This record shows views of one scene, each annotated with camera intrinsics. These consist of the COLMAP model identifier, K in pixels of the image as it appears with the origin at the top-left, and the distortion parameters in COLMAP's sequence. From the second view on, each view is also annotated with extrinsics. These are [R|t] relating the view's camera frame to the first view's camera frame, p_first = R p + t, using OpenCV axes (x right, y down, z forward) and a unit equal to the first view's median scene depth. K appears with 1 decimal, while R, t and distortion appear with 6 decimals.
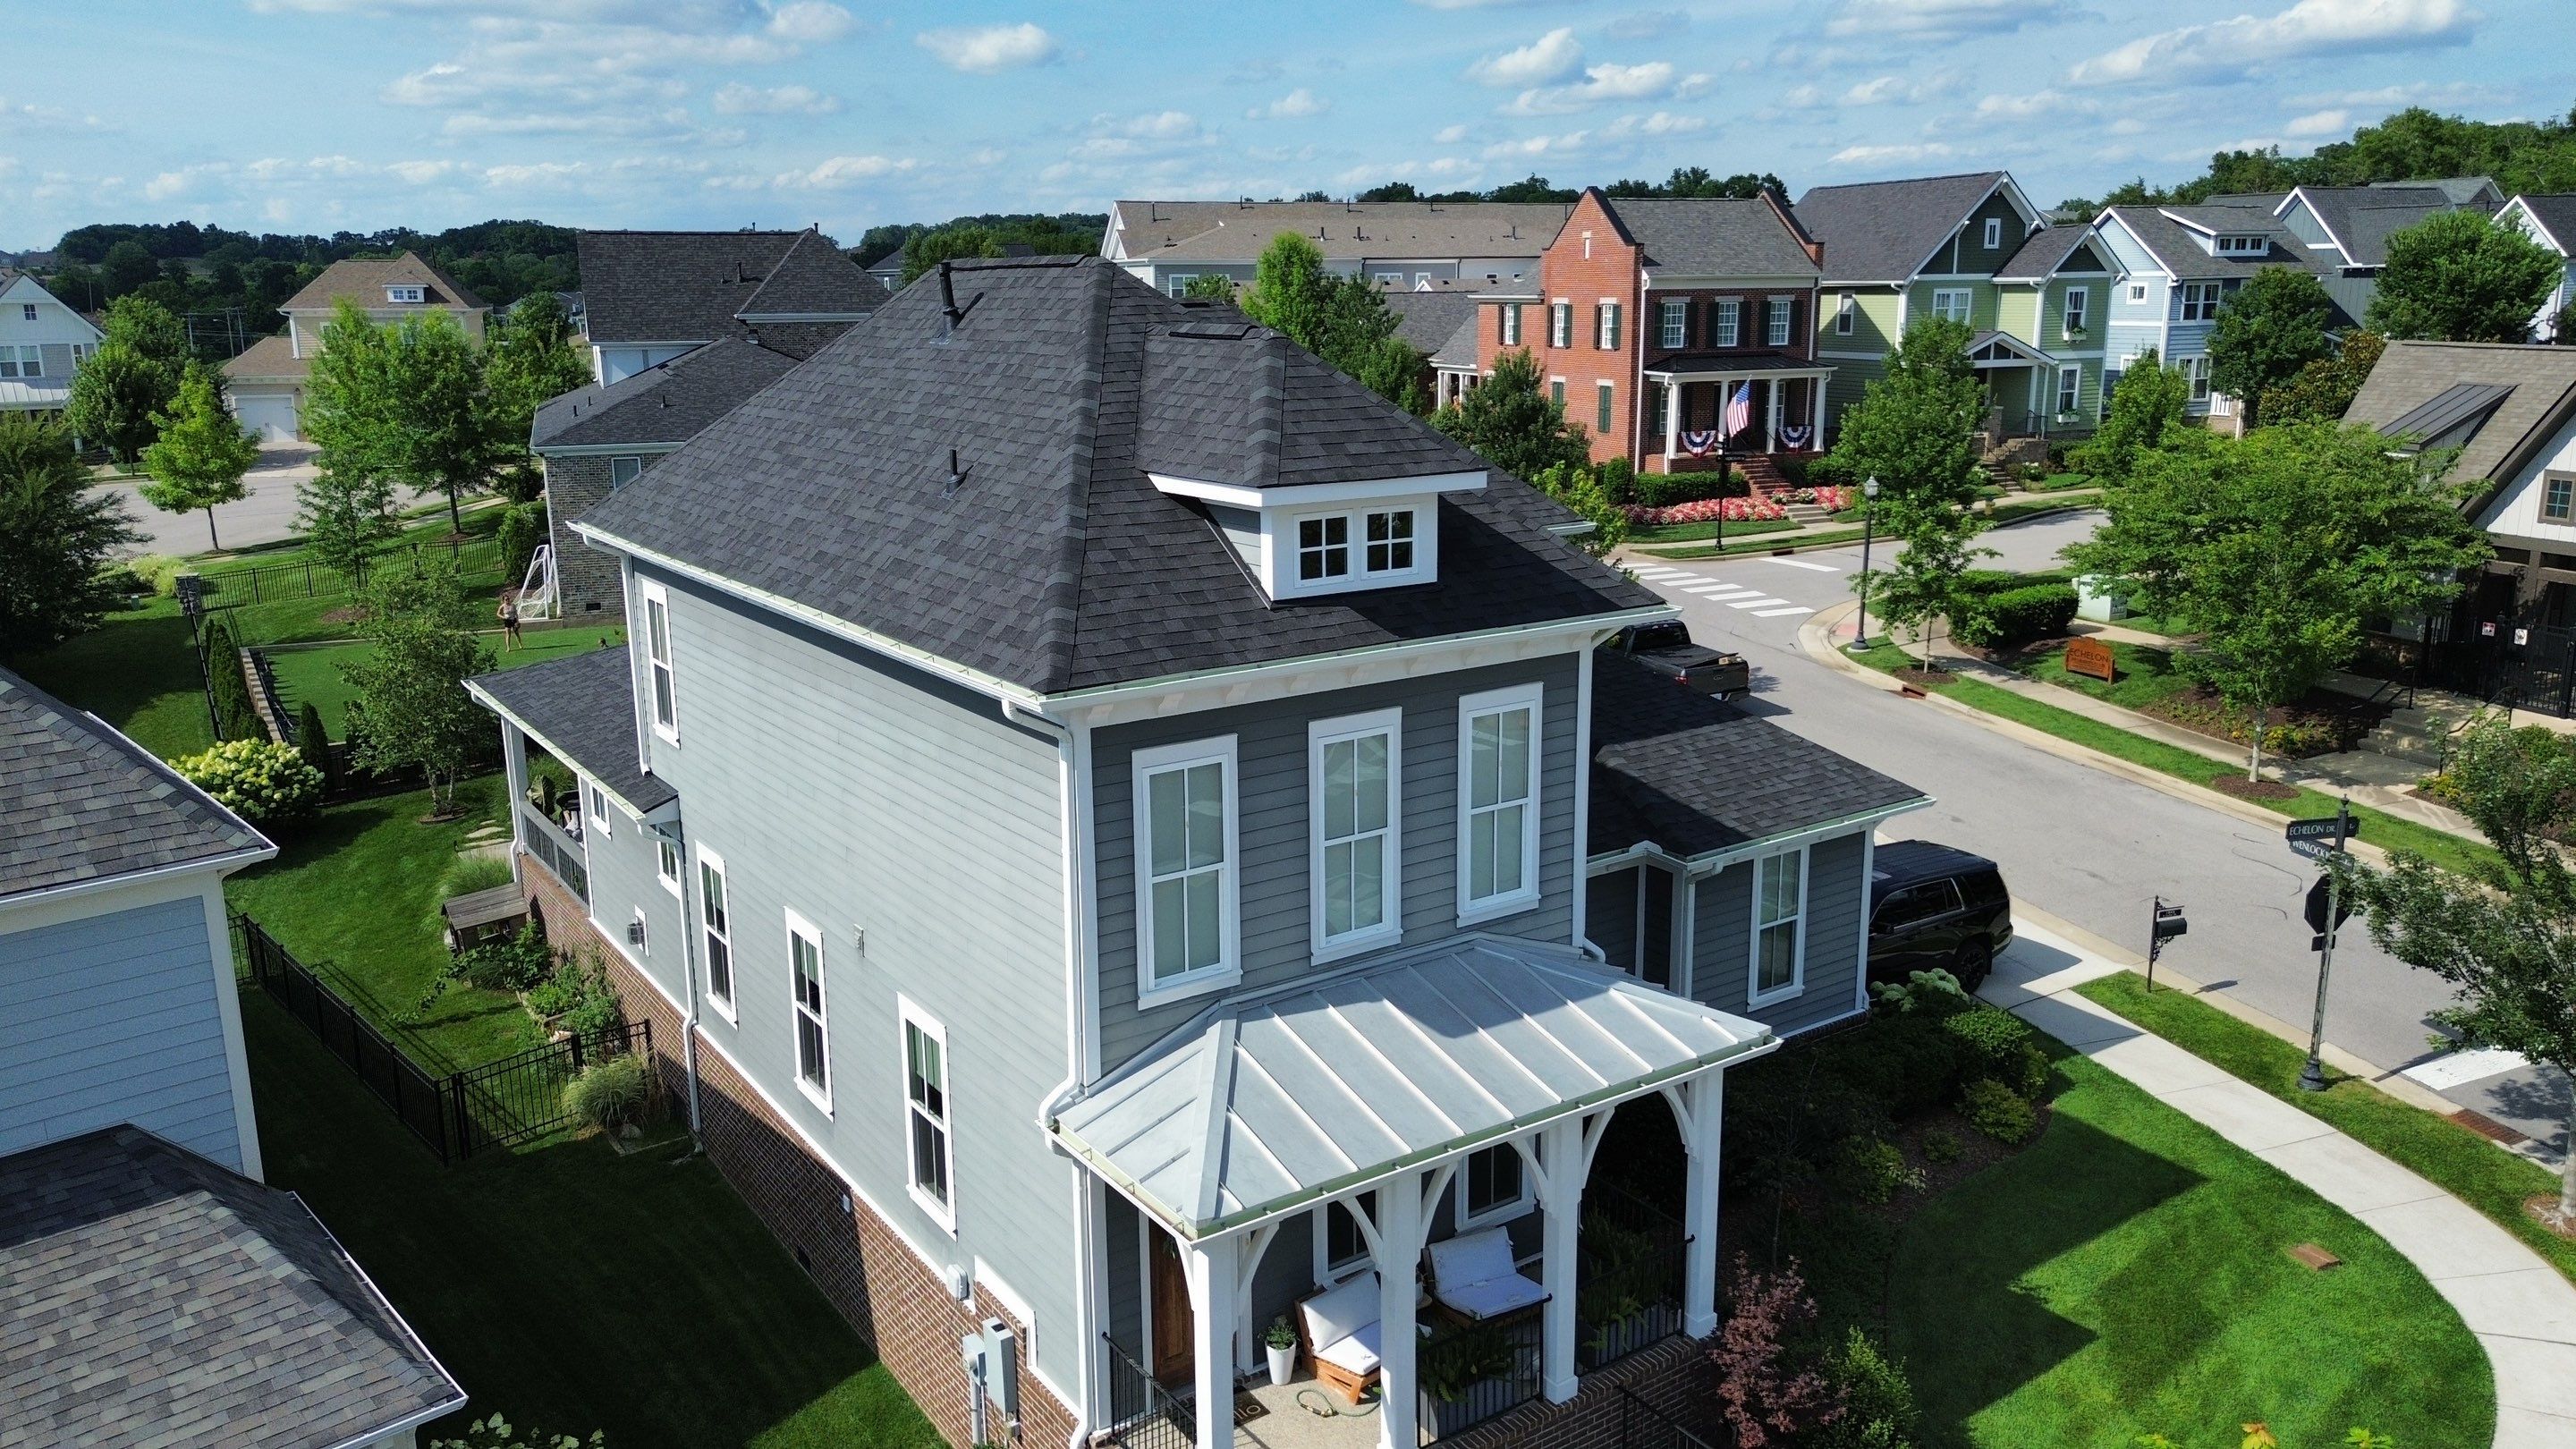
lens RADIAL K [[1842.6, 0, 1292.4], [0, 1842.6, 724.3], [0, 0, 1]] dist [0.059260, -0.045914]
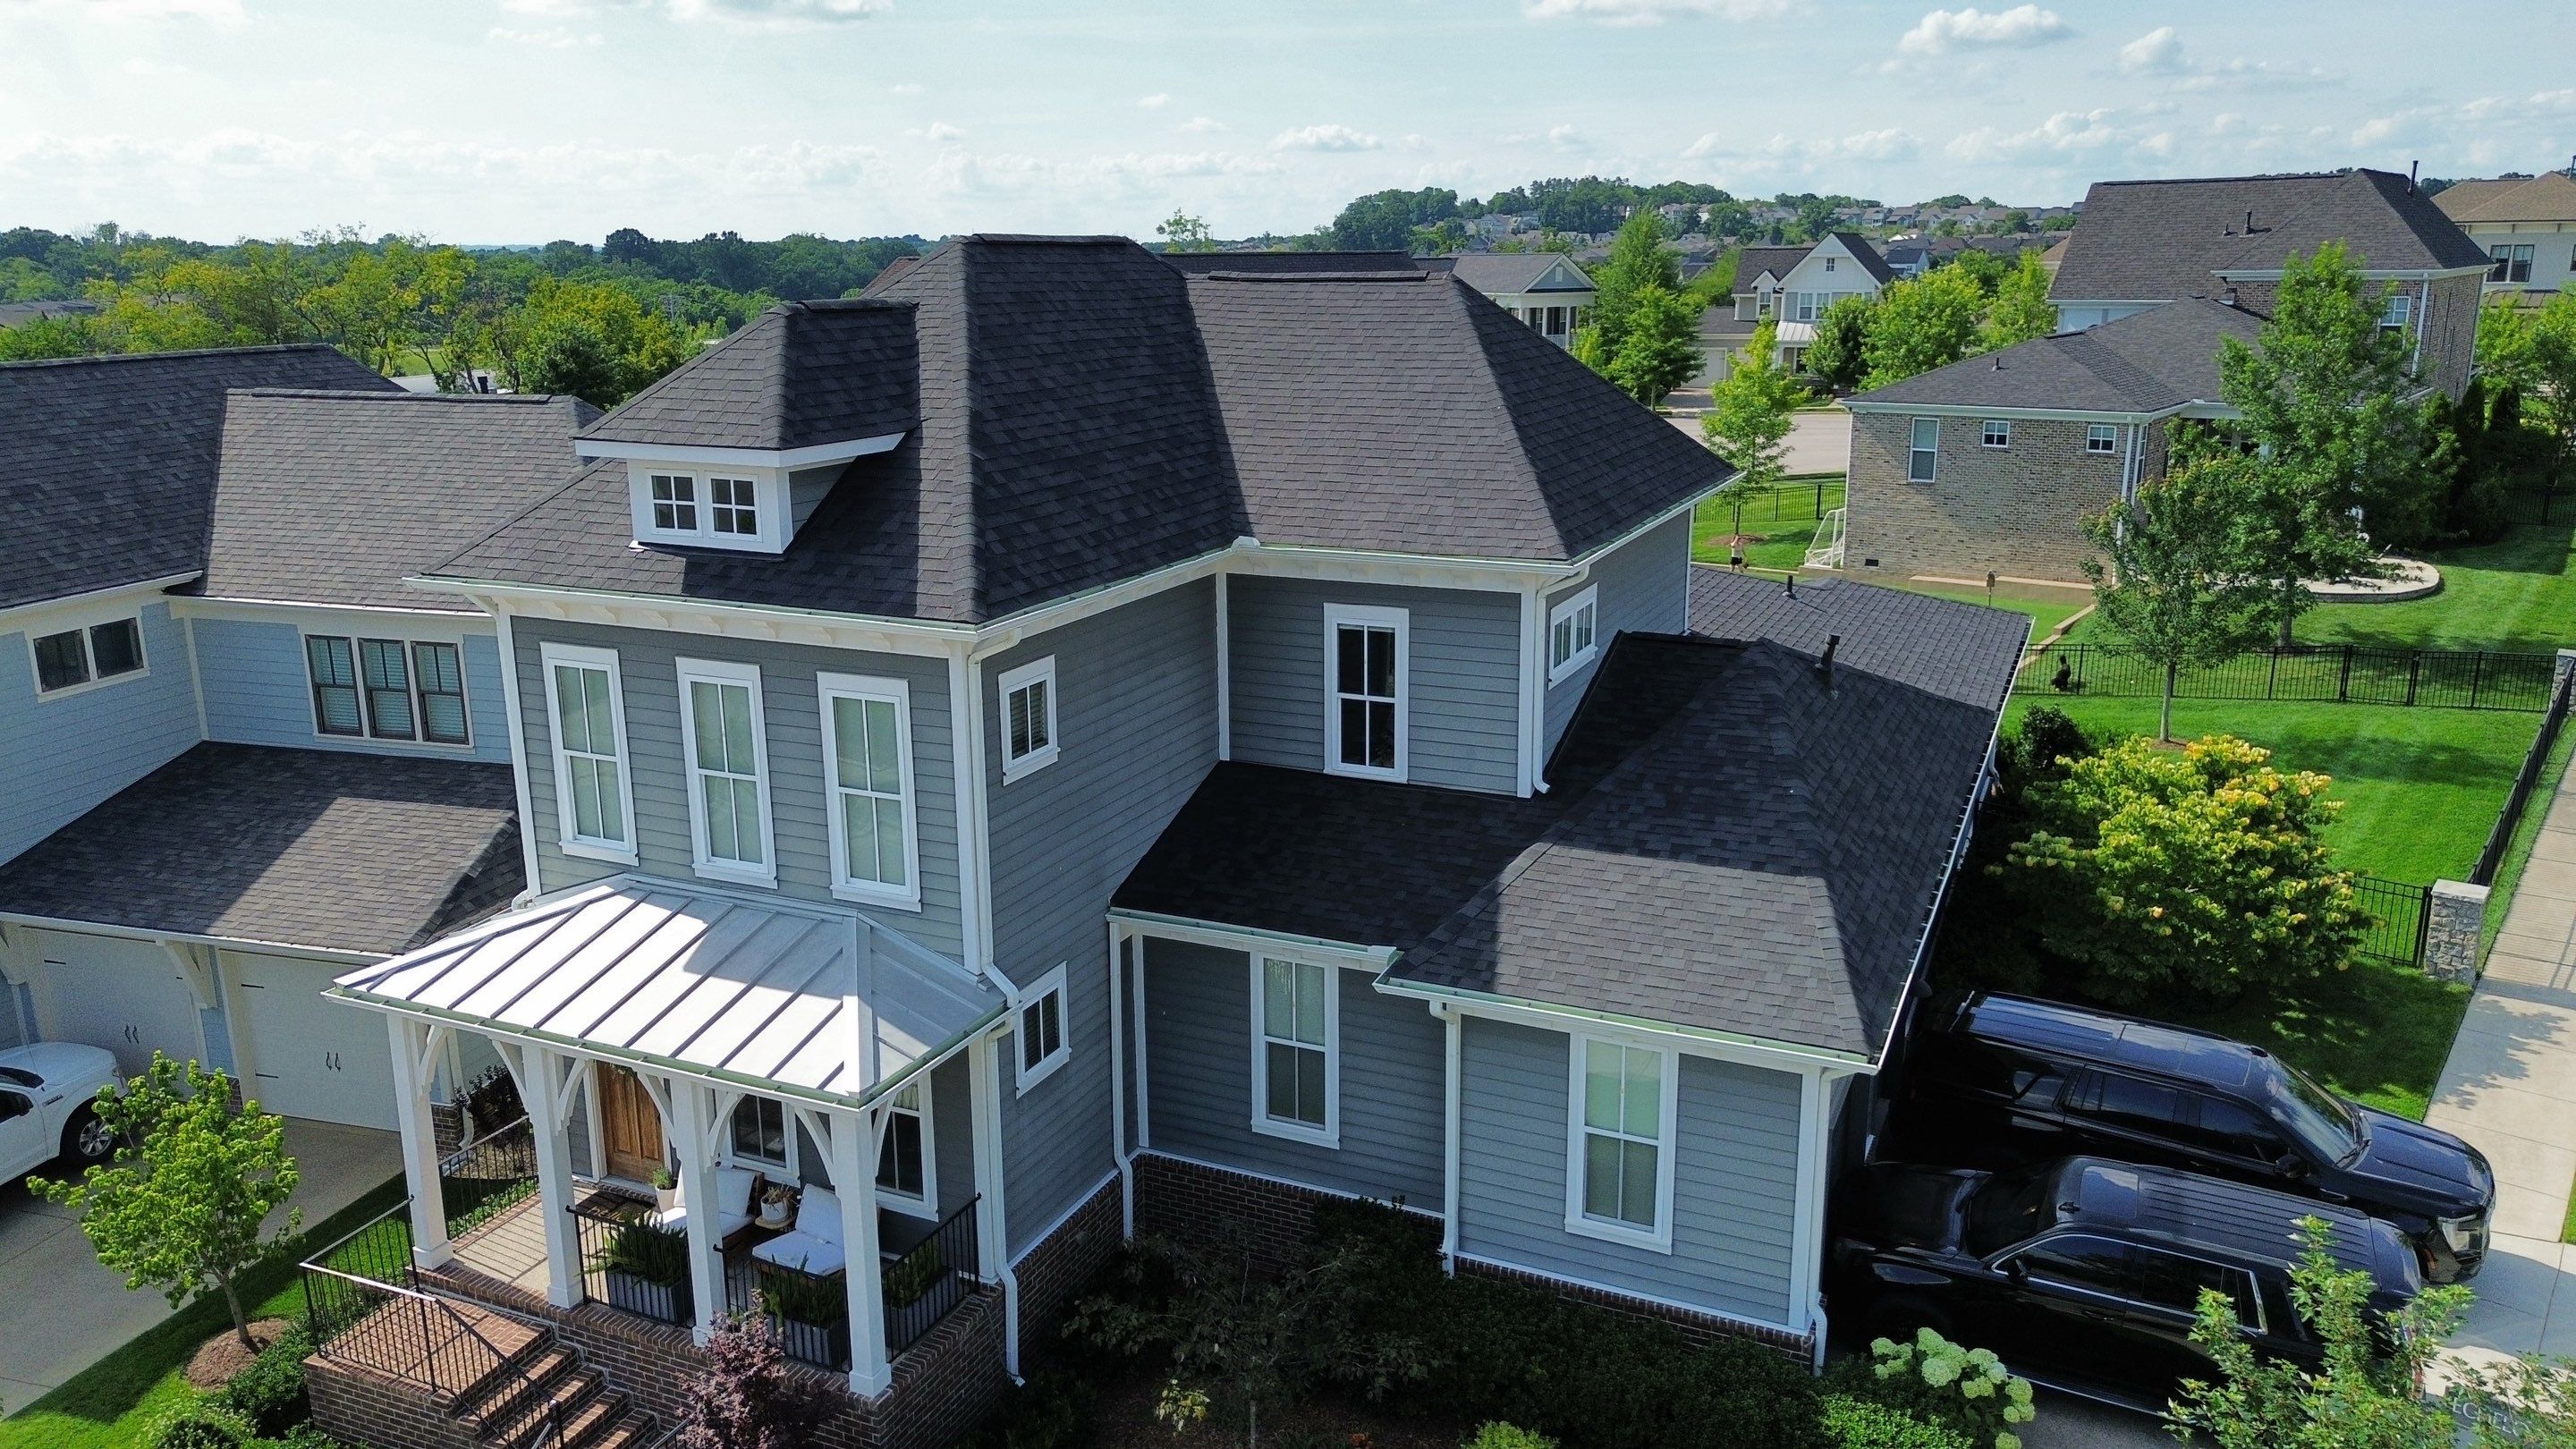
lens RADIAL K [[1842.6, 0, 1289.2], [0, 1842.6, 722.0], [0, 0, 1]] dist [0.059260, -0.045914]
pose [[0.514994, 0.217777, -0.829068, 1.090752], [-0.196340, 0.971444, 0.133216, -0.177116], [0.834405, 0.094174, 0.543046, 0.672419]]
